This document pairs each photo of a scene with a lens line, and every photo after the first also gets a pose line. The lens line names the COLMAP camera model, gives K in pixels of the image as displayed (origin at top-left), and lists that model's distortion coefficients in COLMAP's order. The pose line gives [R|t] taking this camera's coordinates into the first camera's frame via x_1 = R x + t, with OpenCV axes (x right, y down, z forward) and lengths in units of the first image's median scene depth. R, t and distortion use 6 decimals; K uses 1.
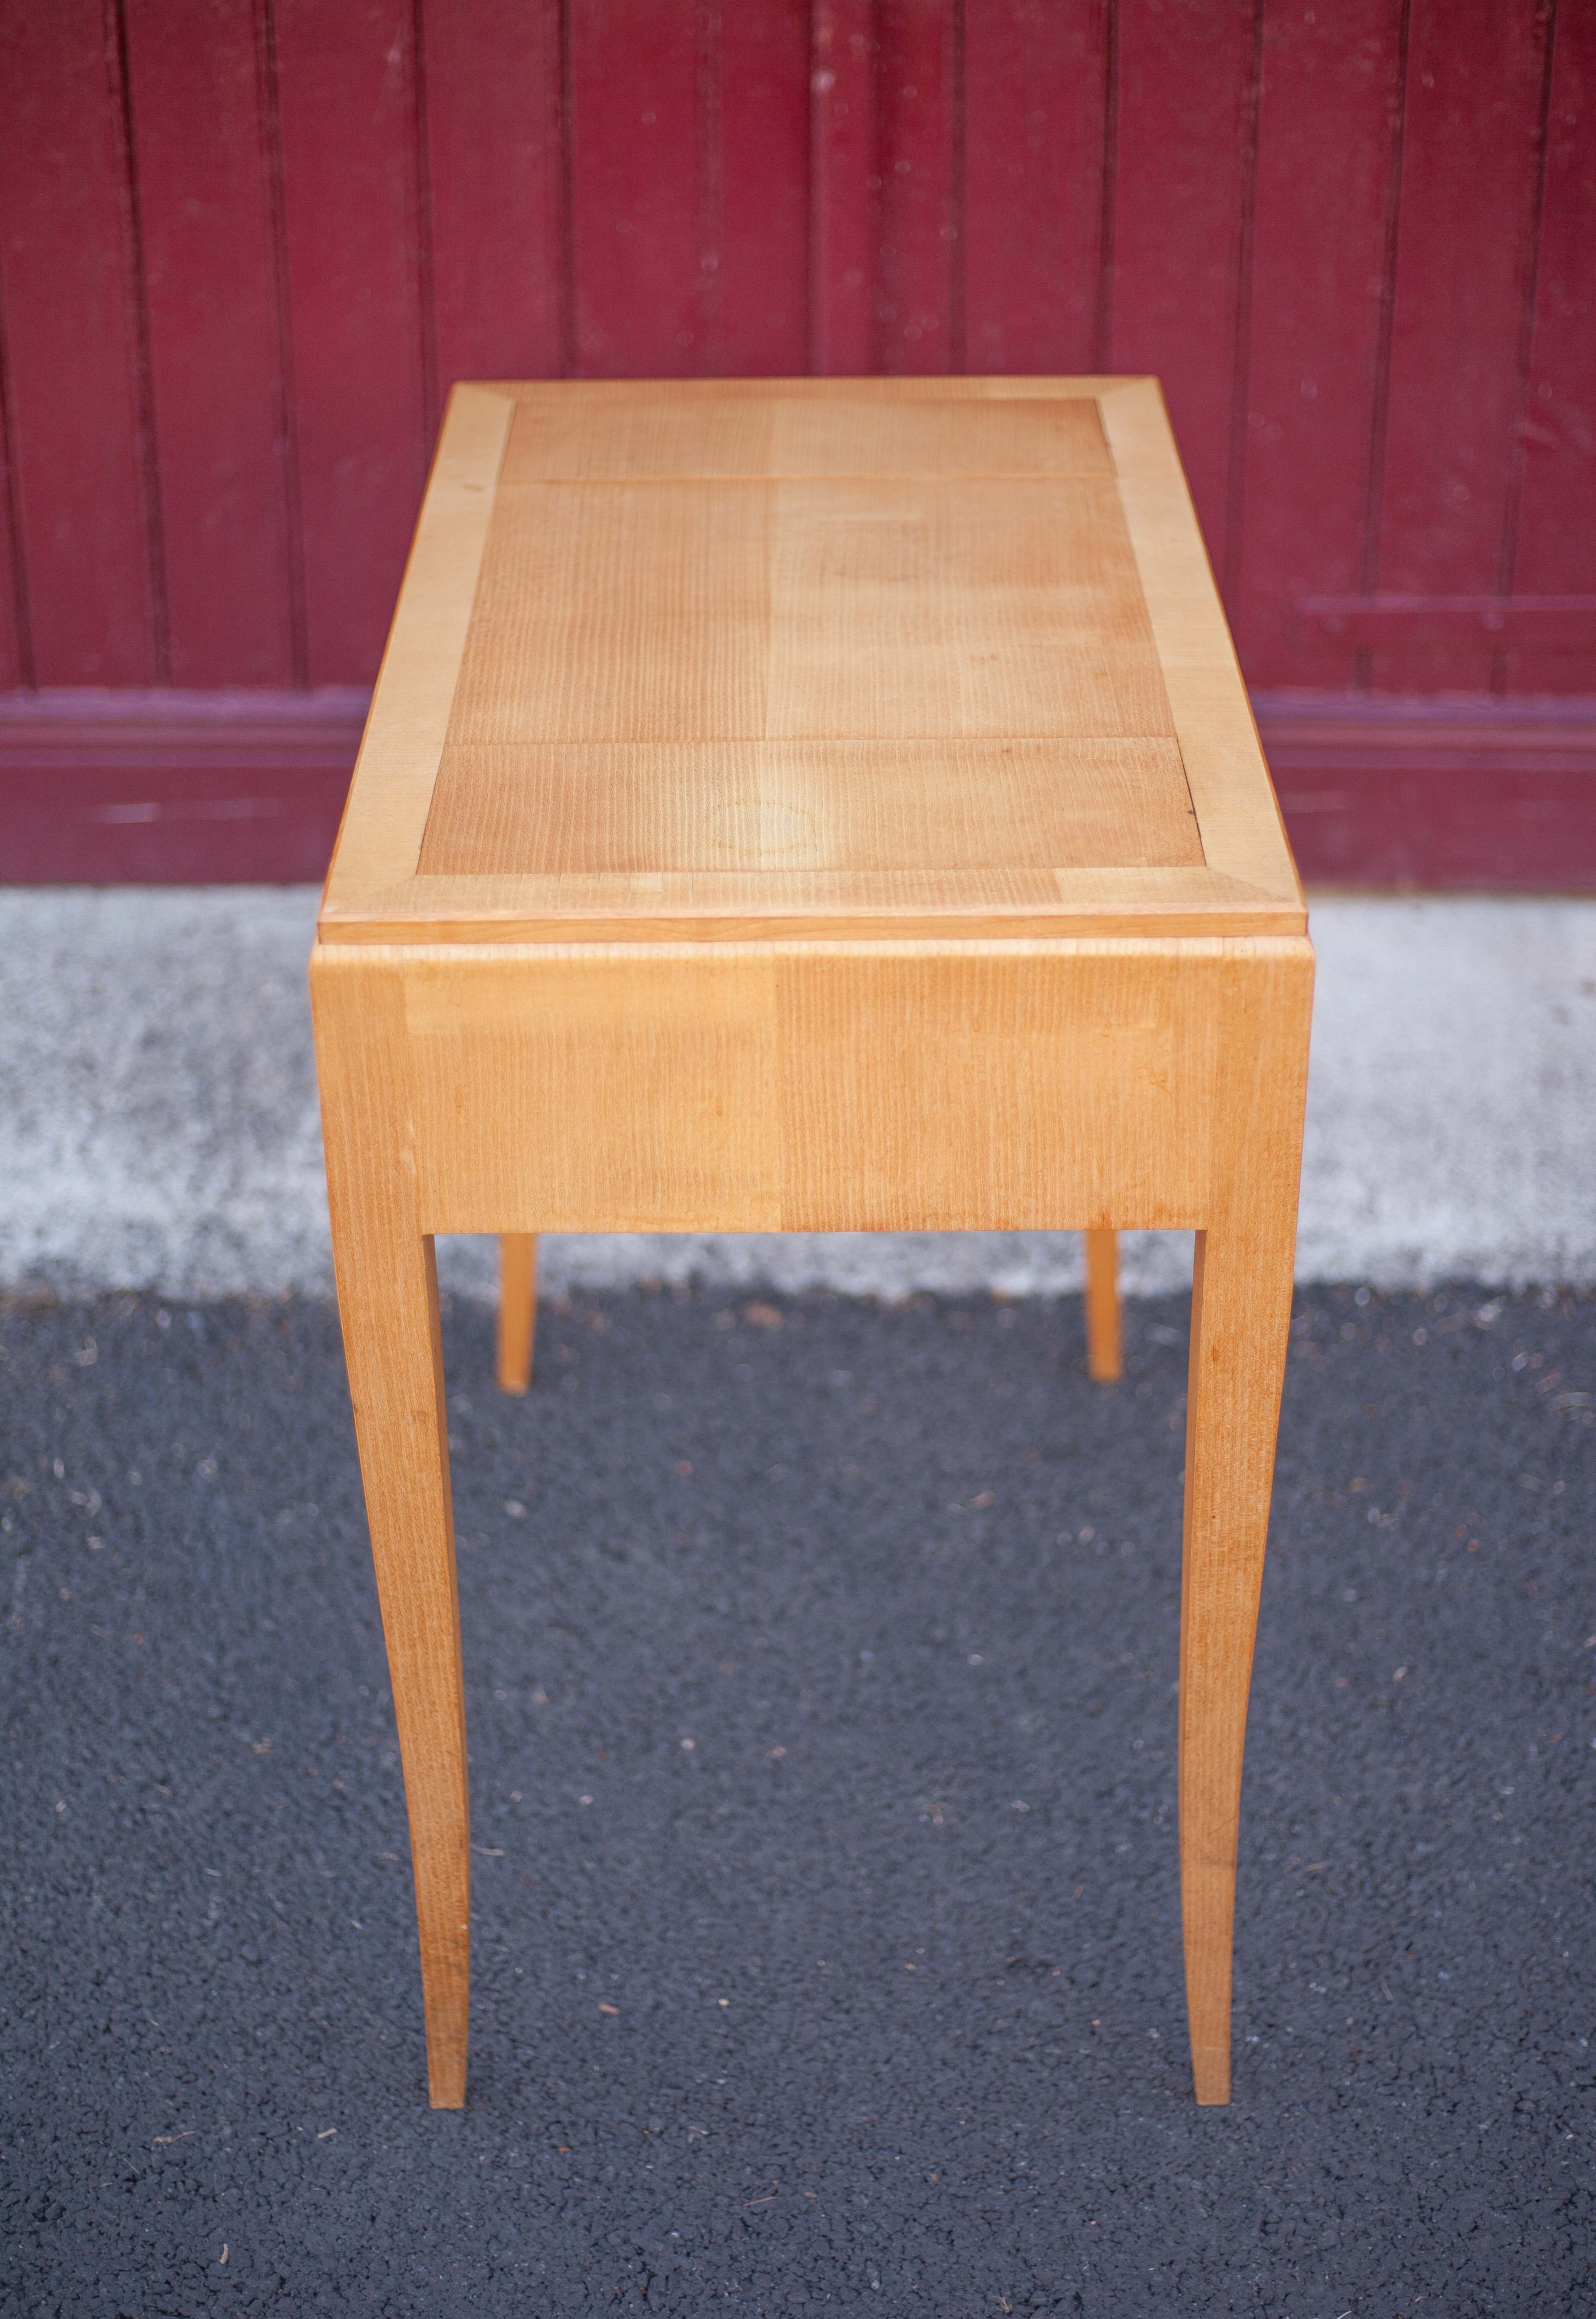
lens RADIAL K [[3559.0, 0, 803.7], [0, 3559.0, 1171.0], [0, 0, 1]] dist [-0.112738, -0.052250]
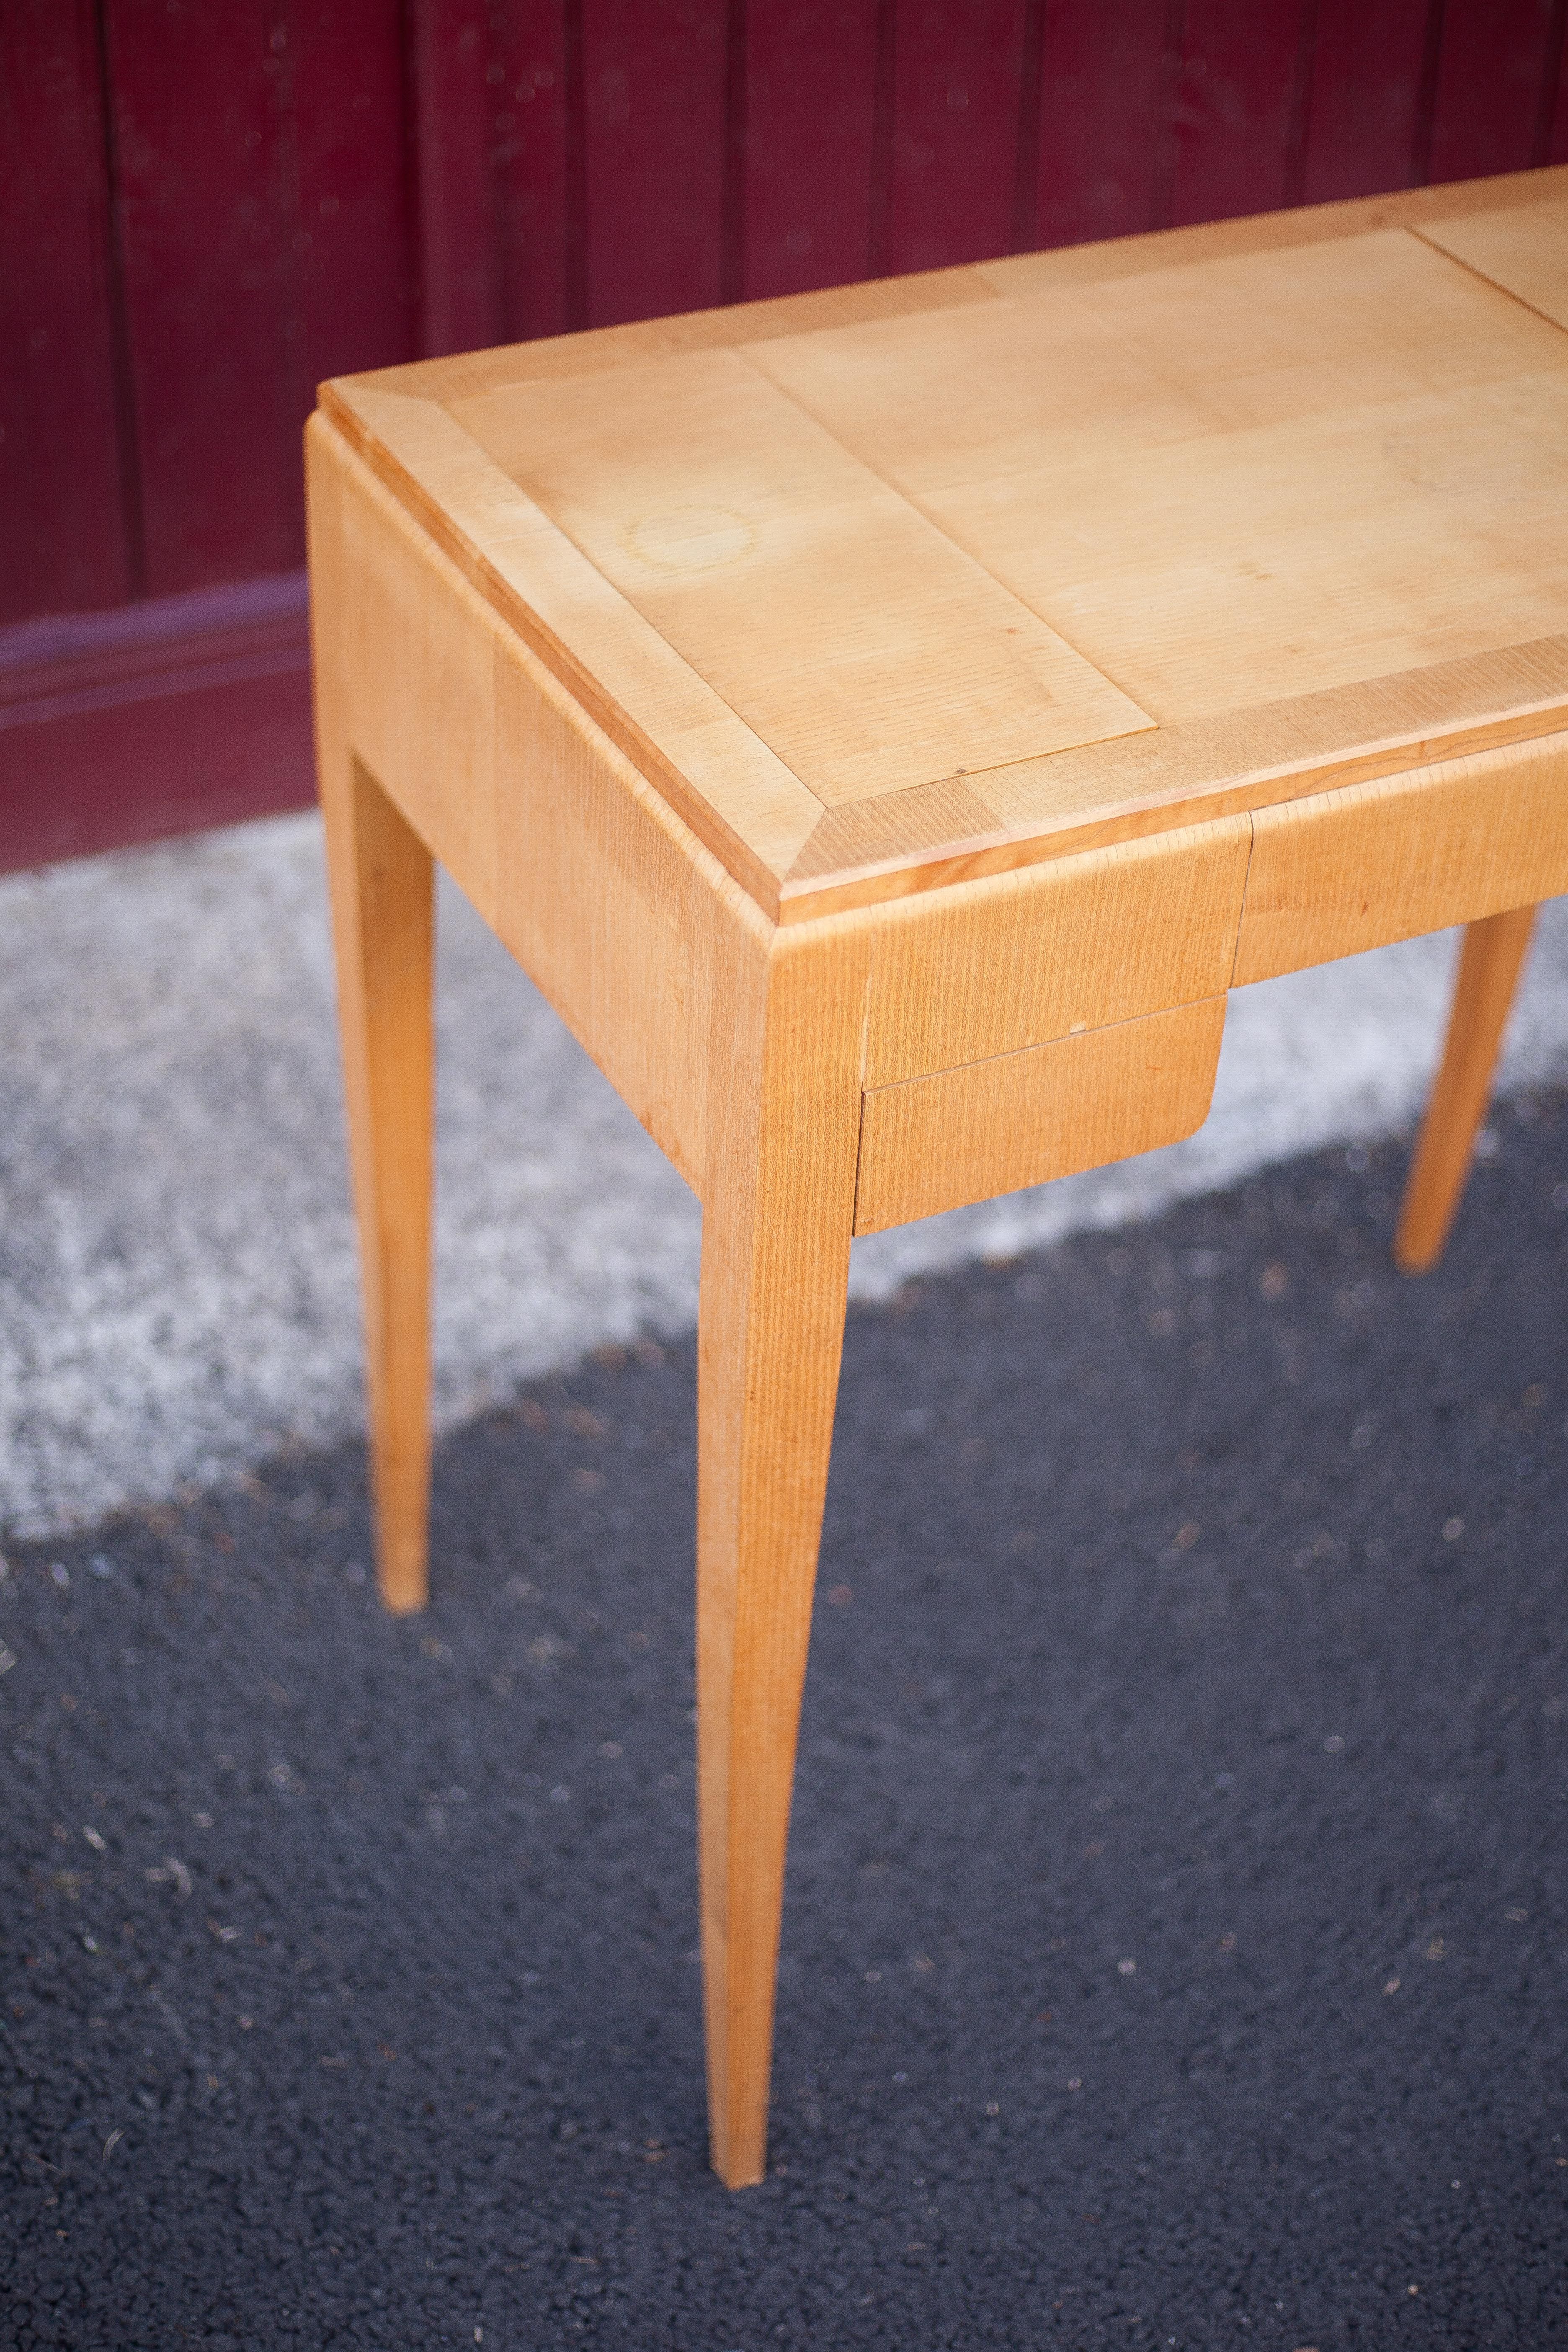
lens RADIAL K [[3527.9, 0, 801.8], [0, 3527.9, 1145.3], [0, 0, 1]] dist [-0.116949, -0.079981]
pose [[0.890373, -0.241318, 0.386006, -0.330126], [0.186602, 0.966895, 0.174048, -0.158933], [-0.415229, -0.082938, 0.905928, 0.286596]]
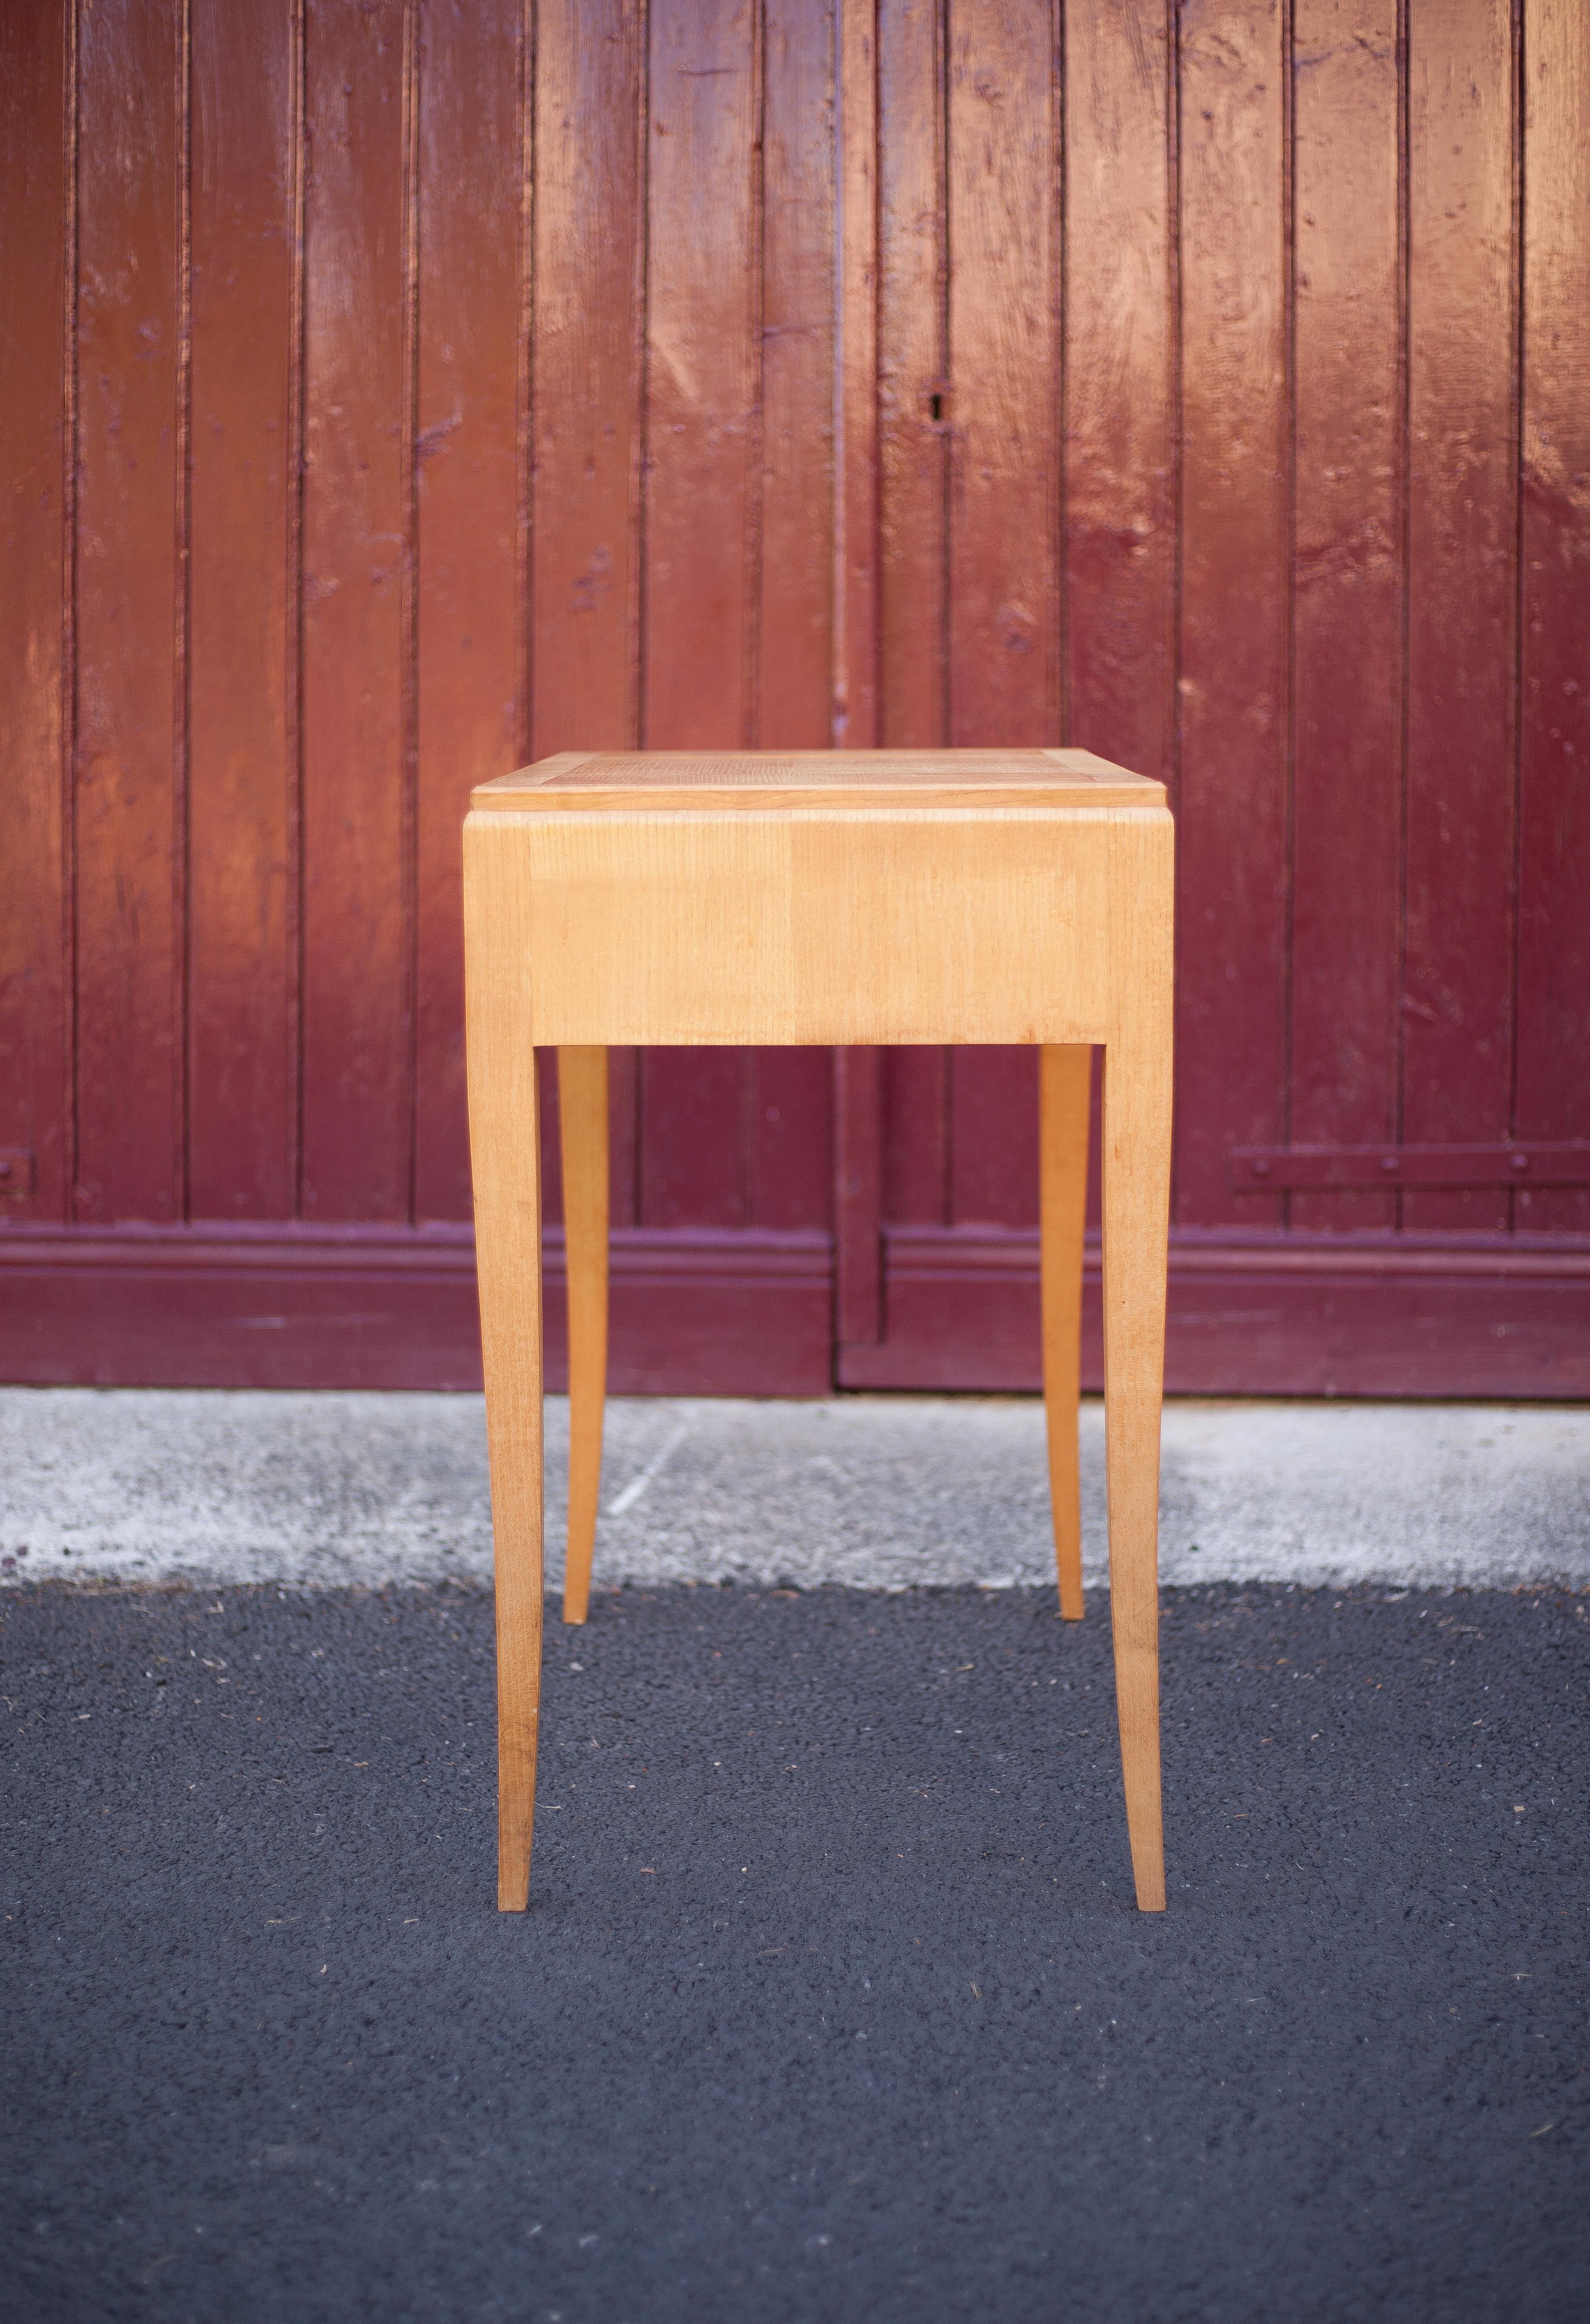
lens RADIAL K [[3566.7, 0, 800.7], [0, 3566.7, 1173.5], [0, 0, 1]] dist [-0.112738, -0.052250]
pose [[0.999910, 0.003902, -0.012860, 0.009260], [-0.008519, 0.924137, -0.381967, 0.394066], [0.010394, 0.382042, 0.924087, -0.166513]]
